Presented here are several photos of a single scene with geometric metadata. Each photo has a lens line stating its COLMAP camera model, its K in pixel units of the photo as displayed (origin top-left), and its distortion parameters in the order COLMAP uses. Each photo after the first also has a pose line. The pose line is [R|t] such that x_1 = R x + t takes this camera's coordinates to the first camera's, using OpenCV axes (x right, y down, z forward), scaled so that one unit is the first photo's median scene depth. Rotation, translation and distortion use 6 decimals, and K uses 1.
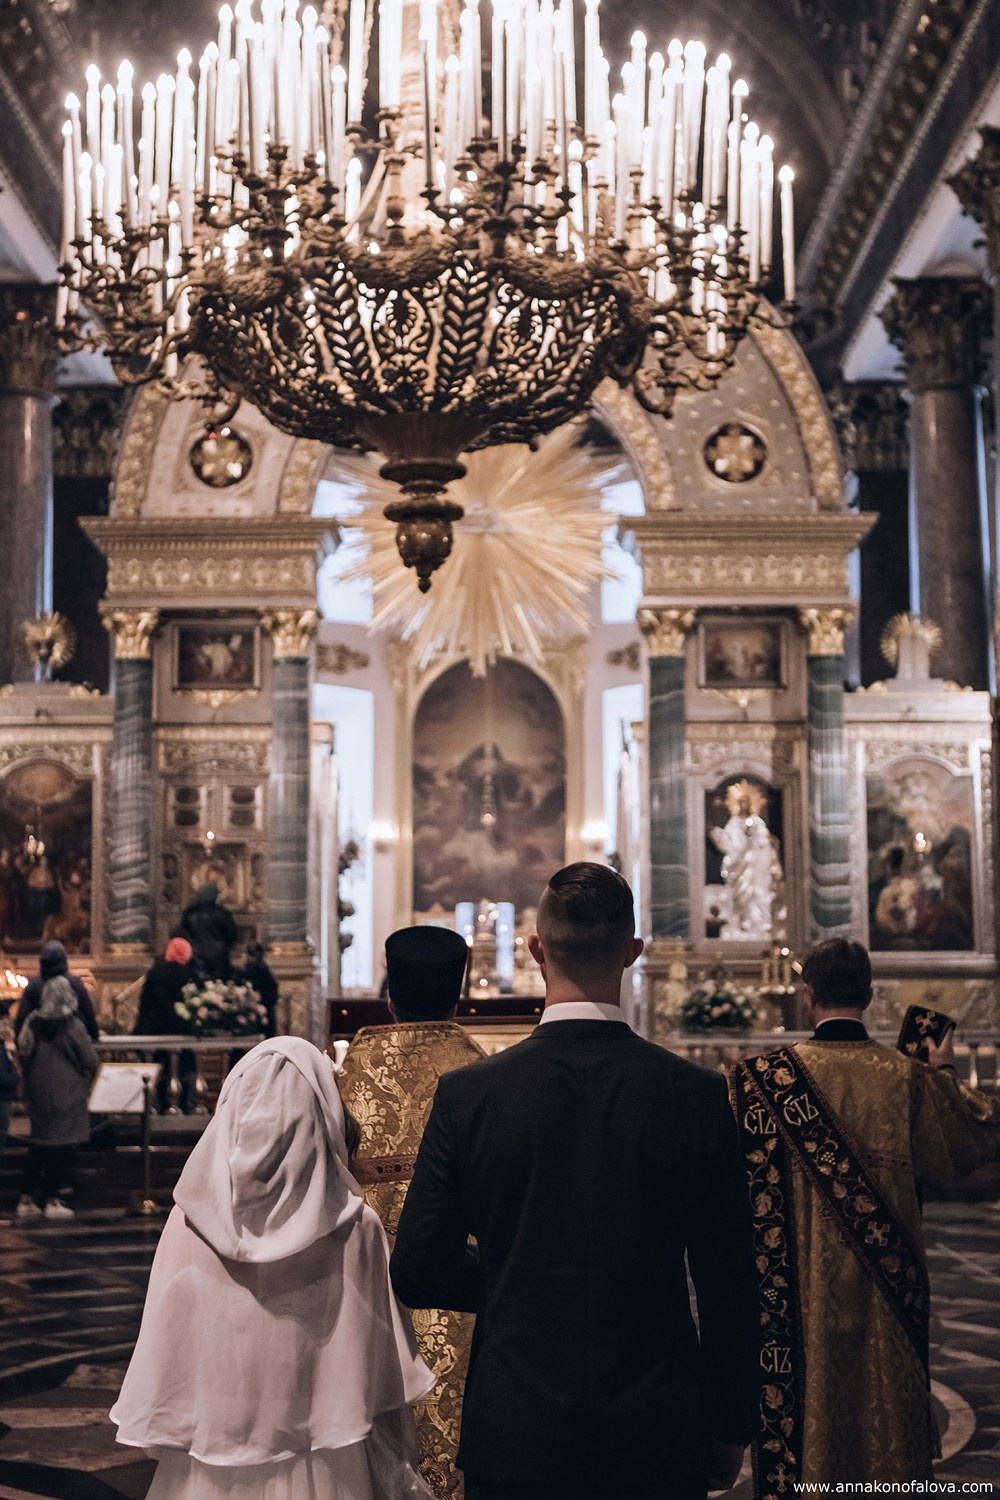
lens RADIAL K [[2145.2, 0, 487.4], [0, 2145.2, 727.9], [0, 0, 1]] dist [-0.004164, 0.000000]
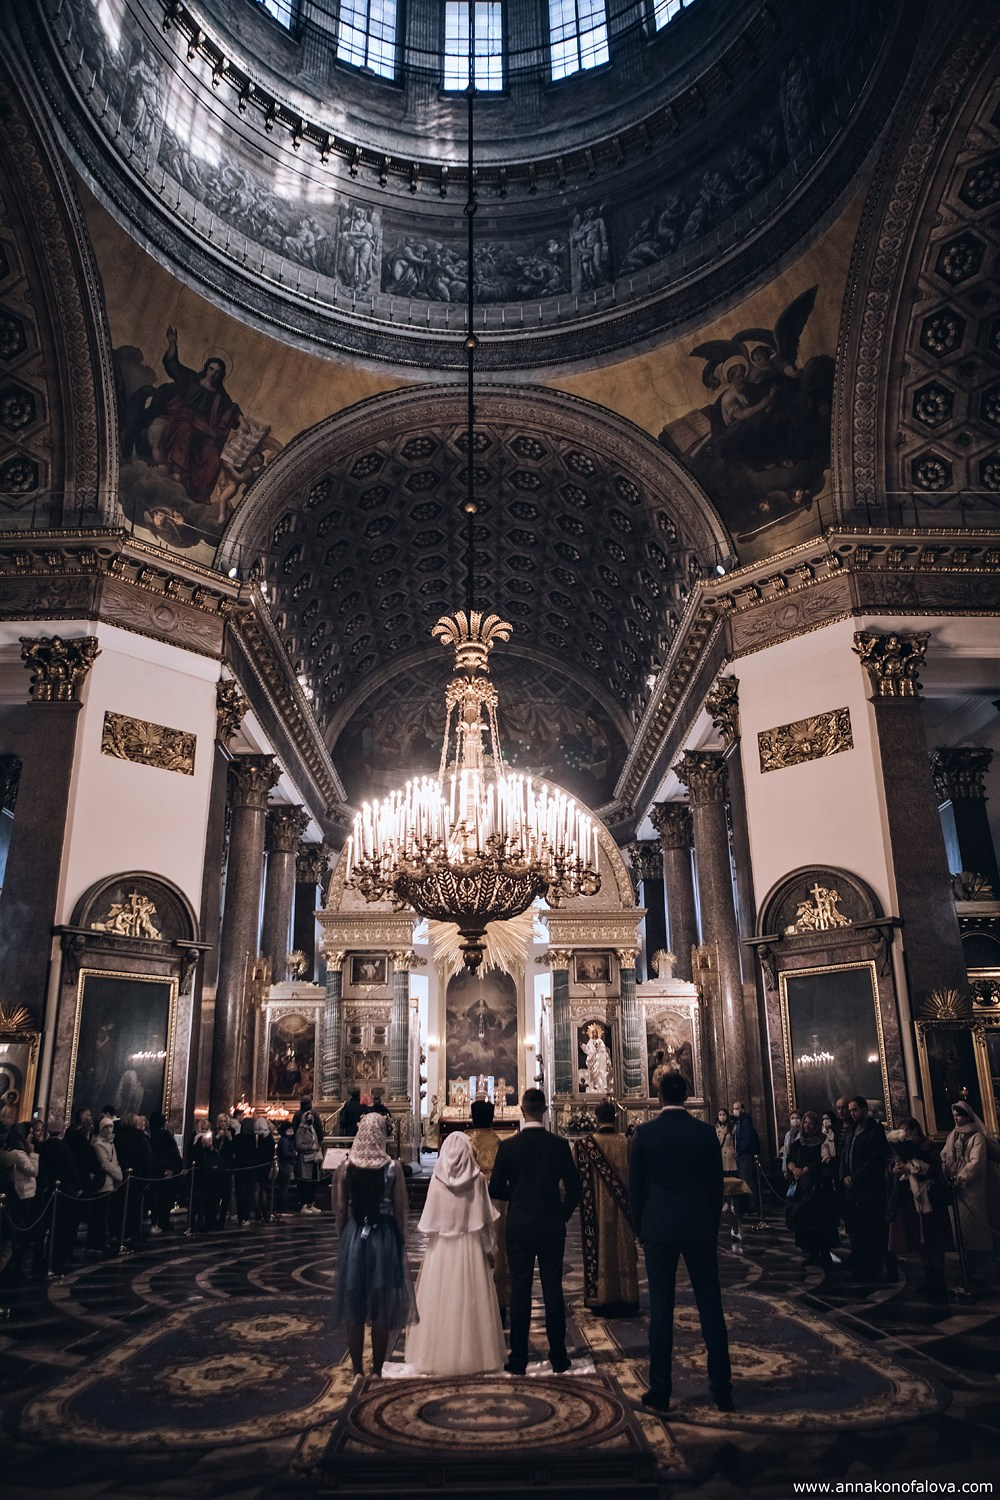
lens RADIAL K [[1073.2, 0, 493.9], [0, 1073.2, 743.9], [0, 0, 1]] dist [-0.089602, 0.033661]
pose [[0.999822, 0.000180, 0.018877, -0.011971], [0.003845, 0.977043, -0.213009, -0.025617], [-0.018482, 0.213044, 0.976868, -0.198496]]
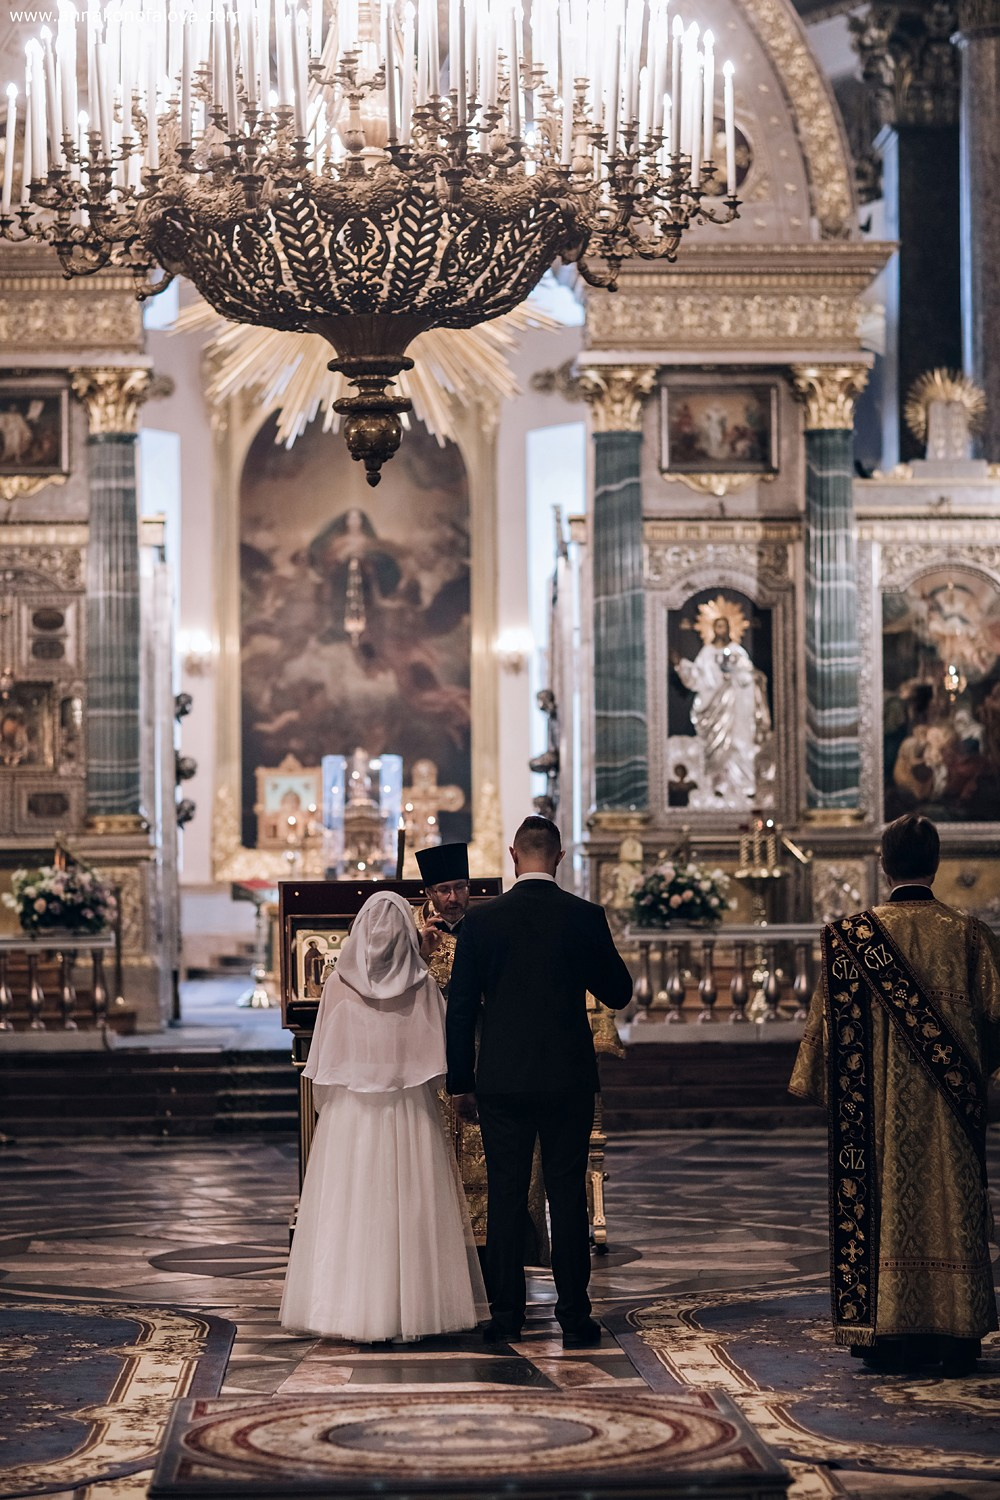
lens RADIAL K [[3962.5, 0, 495.1], [0, 3962.5, 757.5], [0, 0, 1]] dist [-0.168364, 0.000000]
pose [[0.998765, -0.004544, 0.049472, -0.027392], [0.000098, 0.995987, 0.089497, -0.043085], [-0.049680, -0.089381, 0.994758, -0.374010]]
